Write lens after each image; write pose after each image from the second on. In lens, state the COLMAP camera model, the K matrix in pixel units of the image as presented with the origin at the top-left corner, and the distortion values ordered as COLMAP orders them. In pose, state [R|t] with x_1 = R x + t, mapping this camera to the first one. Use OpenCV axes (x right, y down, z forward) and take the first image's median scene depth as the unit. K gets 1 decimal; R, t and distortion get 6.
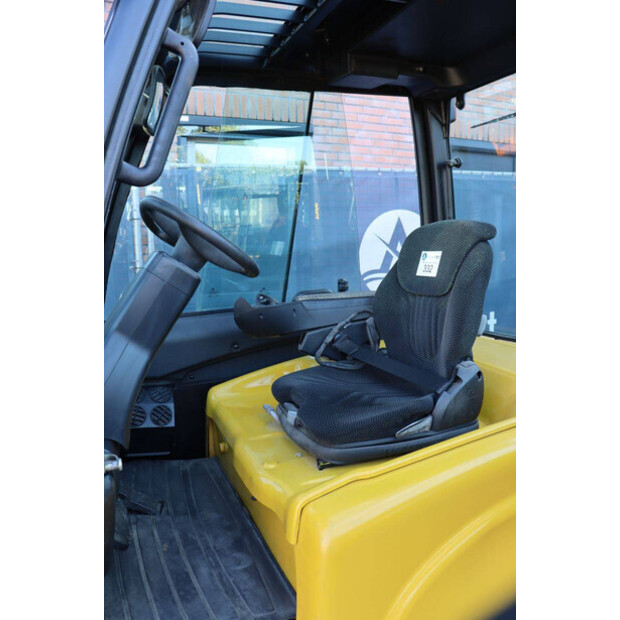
lens RADIAL K [[521.9, 0, 310.0], [0, 521.9, 310.0], [0, 0, 1]] dist [-0.173361, 0.172055]
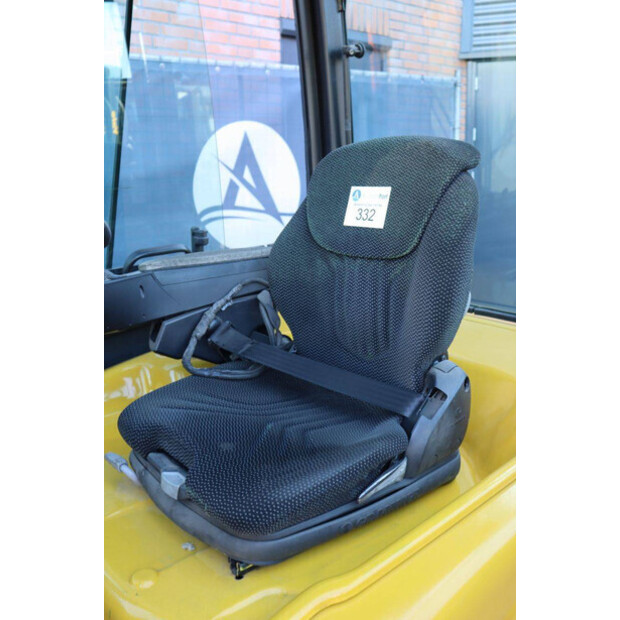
lens RADIAL K [[628.1, 0, 310.0], [0, 628.1, 310.0], [0, 0, 1]] dist [-0.098759, 0.180985]
pose [[0.946243, -0.070847, 0.315601, -0.079982], [0.038958, 0.993577, 0.106236, -0.045237], [-0.321101, -0.088230, 0.942926, 0.271796]]
